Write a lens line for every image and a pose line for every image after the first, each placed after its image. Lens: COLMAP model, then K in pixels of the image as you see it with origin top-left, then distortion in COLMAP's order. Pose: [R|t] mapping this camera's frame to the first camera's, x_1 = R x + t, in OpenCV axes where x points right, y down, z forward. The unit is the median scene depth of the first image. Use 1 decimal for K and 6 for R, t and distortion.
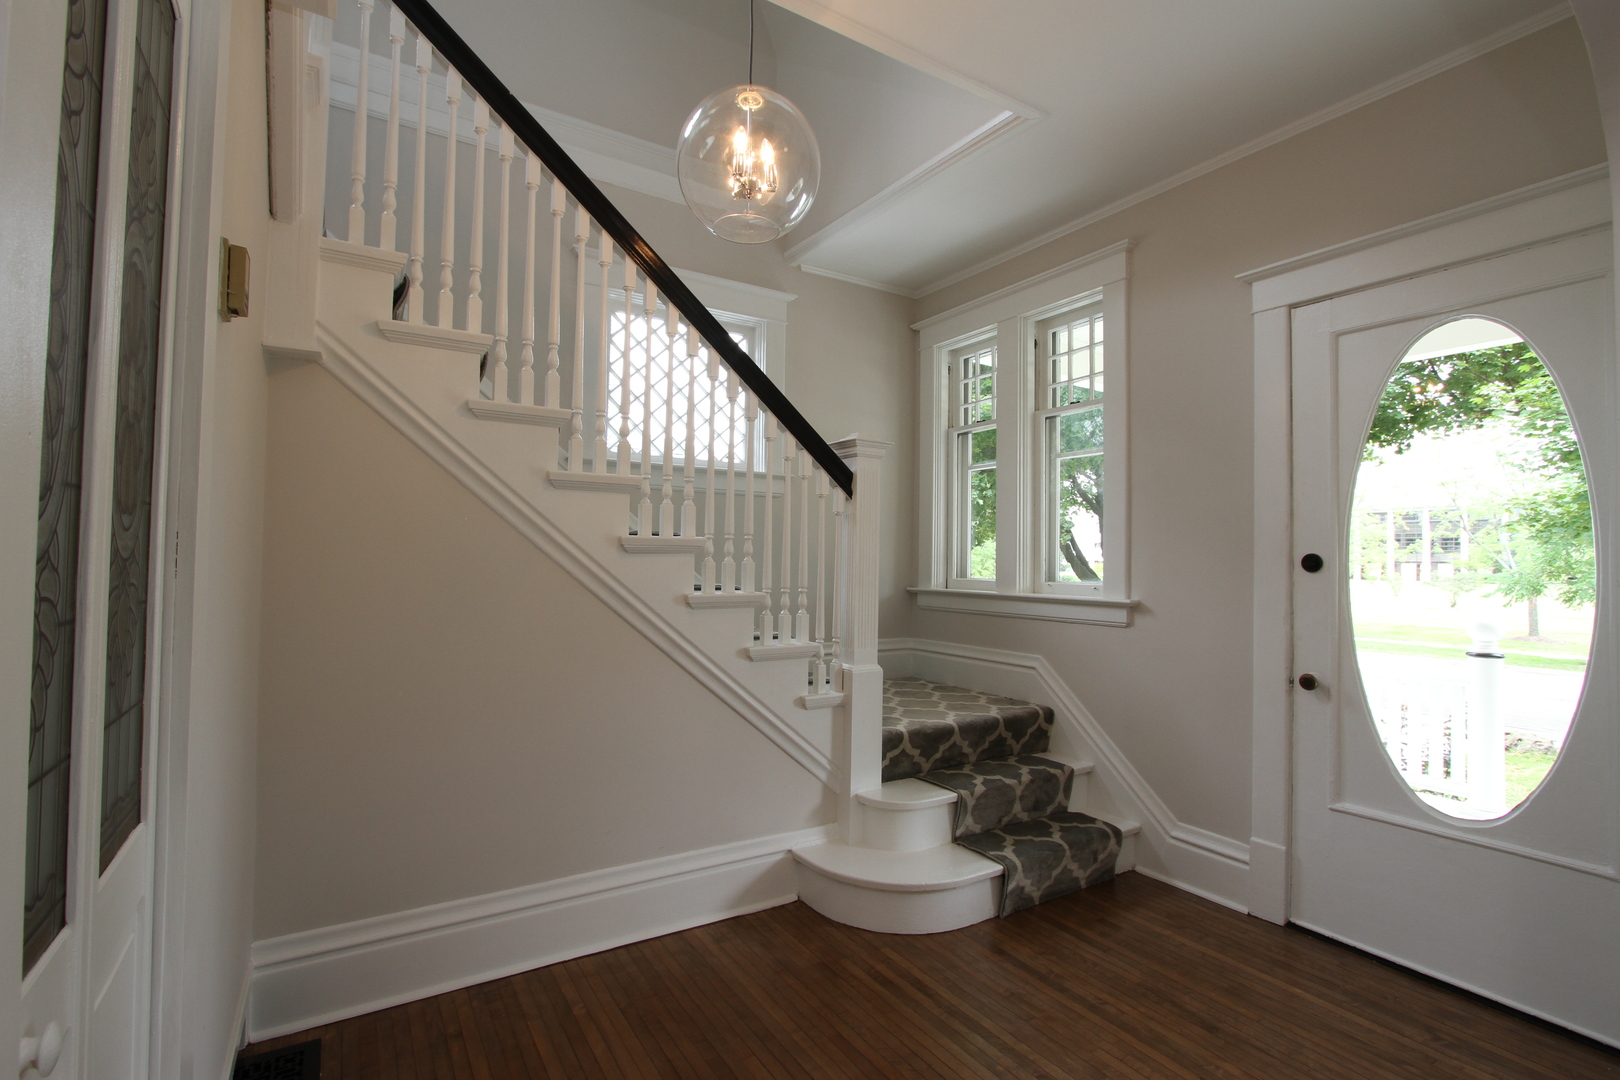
lens RADIAL K [[745.7, 0, 806.1], [0, 745.7, 548.1], [0, 0, 1]] dist [-0.018881, 0.003214]
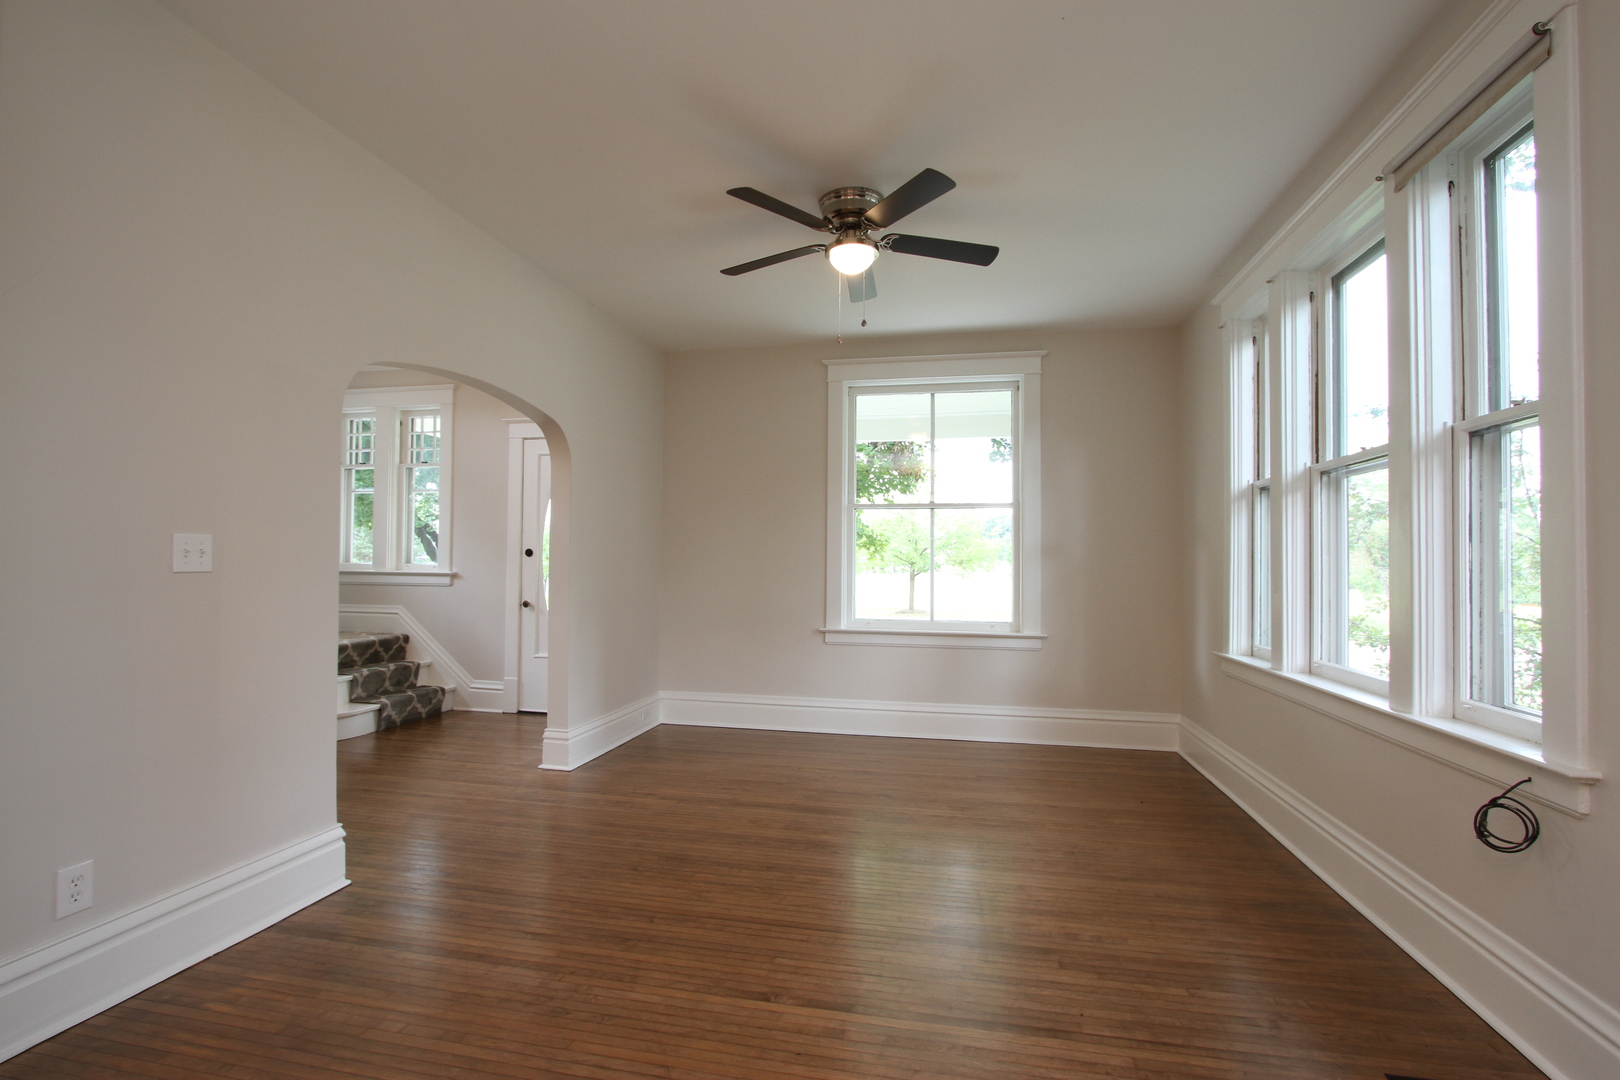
lens RADIAL K [[745.7, 0, 805.5], [0, 745.7, 550.0], [0, 0, 1]] dist [-0.018881, 0.003214]
pose [[0.694928, 0.006440, 0.719050, -0.318933], [-0.016261, 0.999845, 0.006760, -0.015193], [-0.718895, -0.016390, 0.694925, -1.020655]]
